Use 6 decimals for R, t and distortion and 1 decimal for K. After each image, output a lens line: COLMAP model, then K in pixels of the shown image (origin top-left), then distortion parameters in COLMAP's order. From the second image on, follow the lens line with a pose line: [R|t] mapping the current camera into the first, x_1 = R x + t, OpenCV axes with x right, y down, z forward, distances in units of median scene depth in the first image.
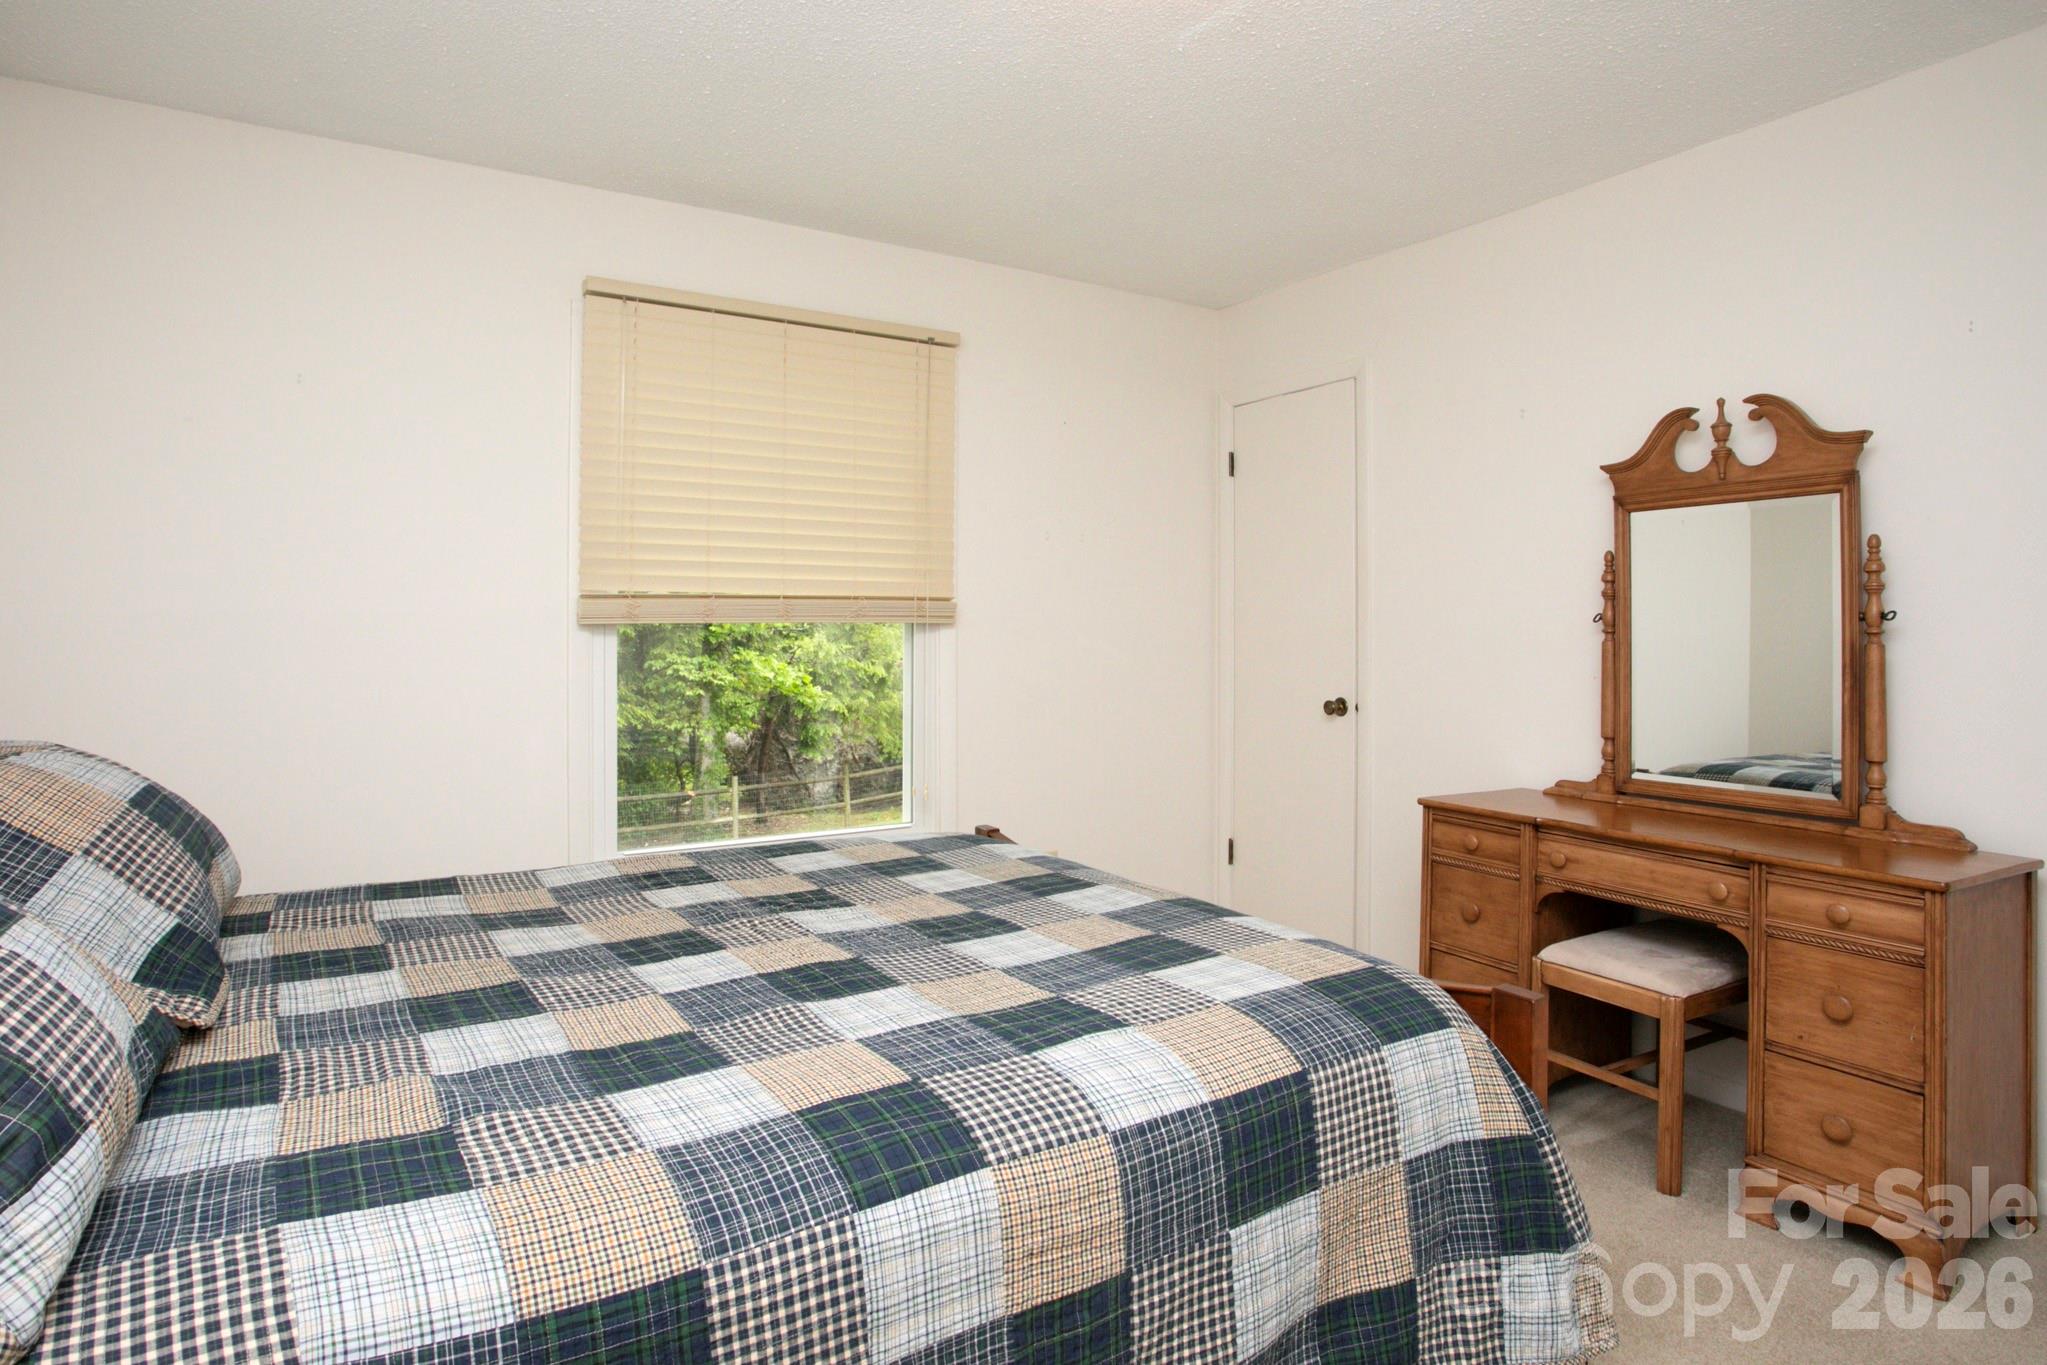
lens RADIAL K [[1084.7, 0, 1025.2], [0, 1084.7, 604.0], [0, 0, 1]] dist [-0.026061, -0.000937]
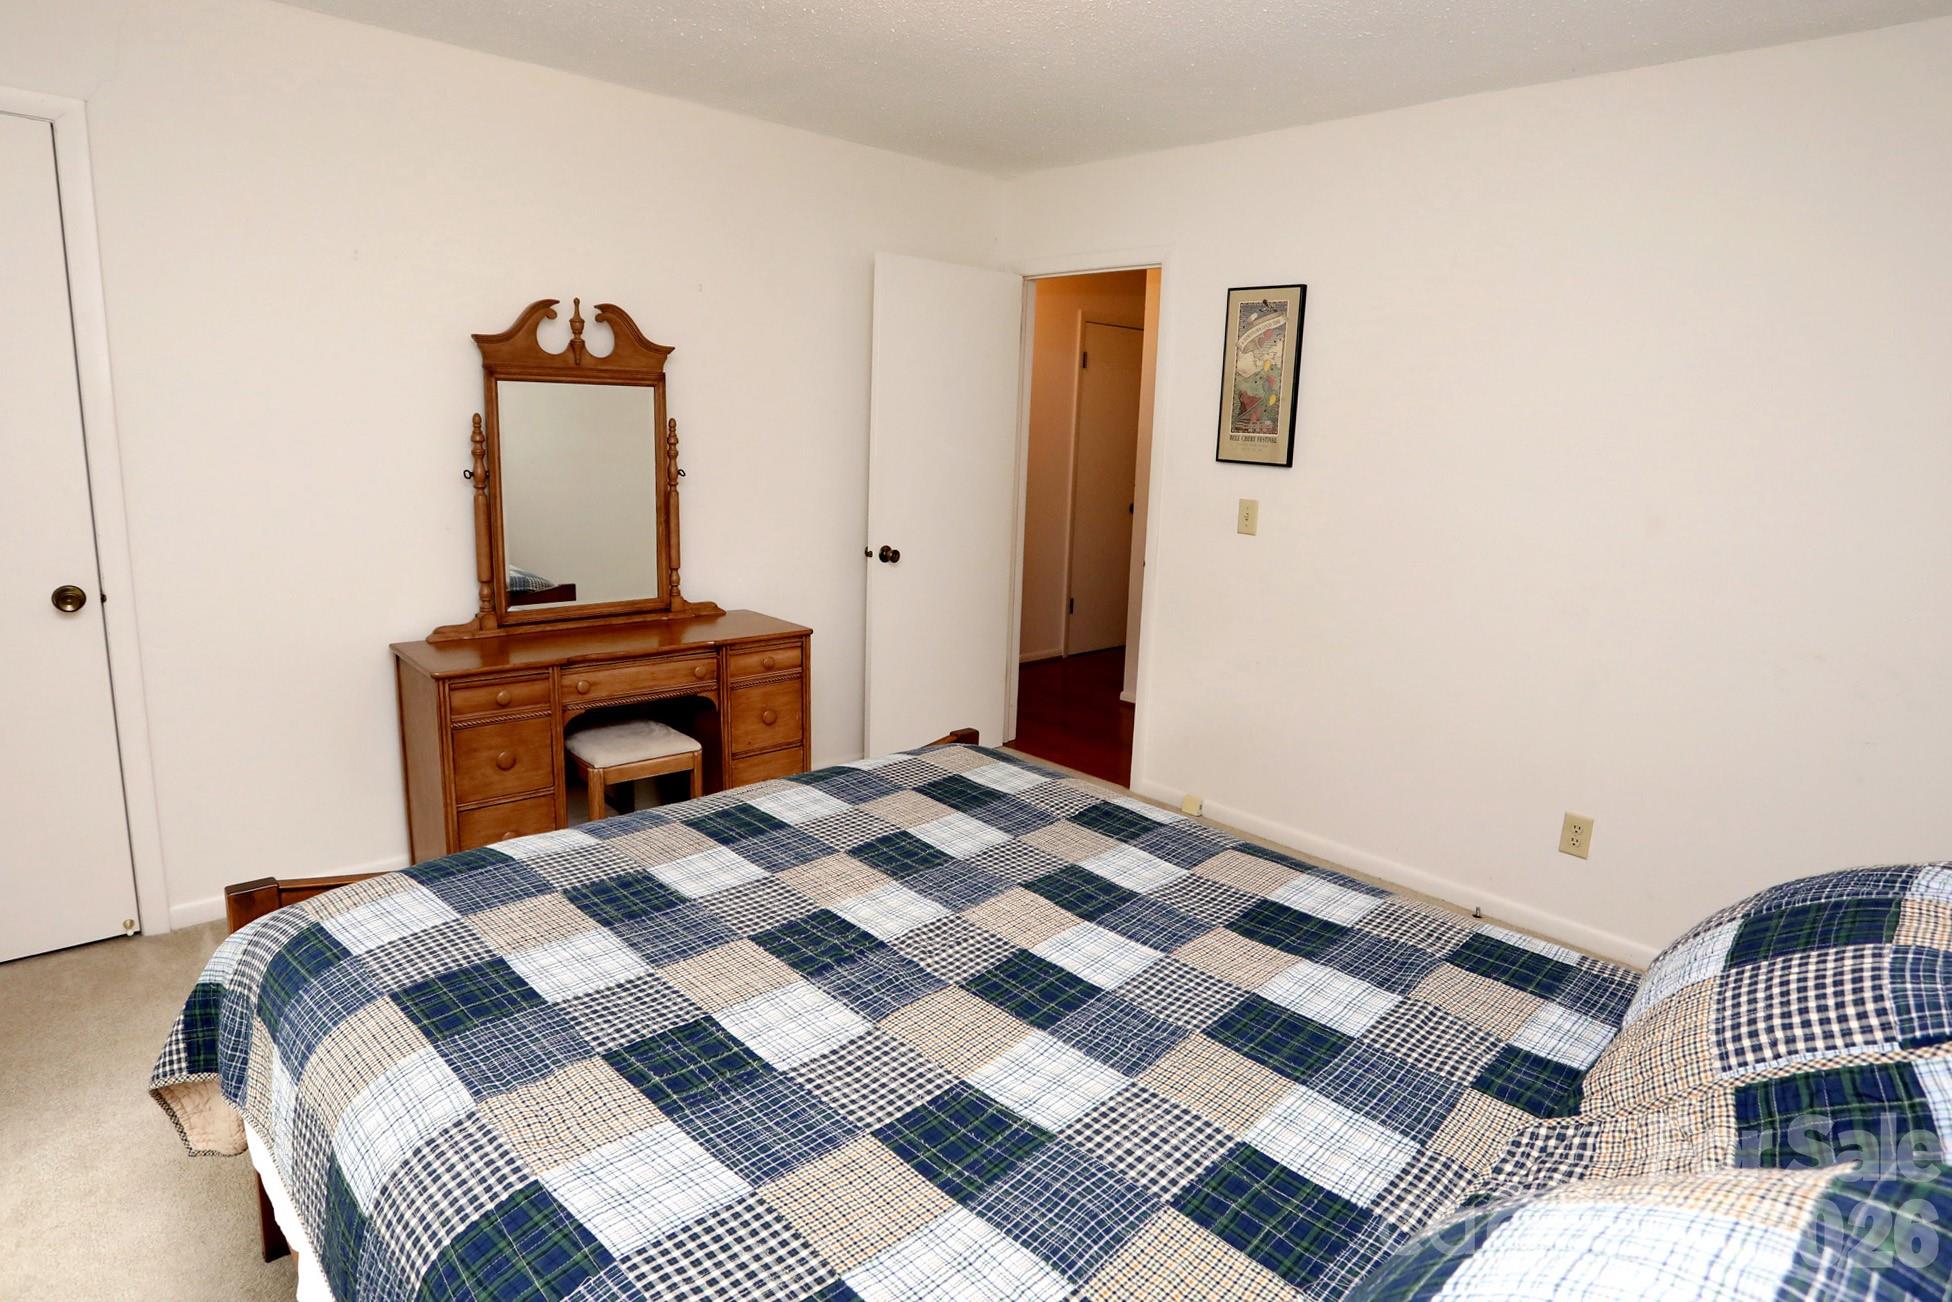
lens RADIAL K [[1062.0, 0, 976.1], [0, 1062.0, 626.0], [0, 0, 1]] dist [-0.082796, 0.000389]
pose [[-0.182416, -0.193099, 0.964073, -0.689919], [-0.060545, 0.980870, 0.185008, -0.071343], [-0.981356, -0.024622, -0.190617, 0.779560]]
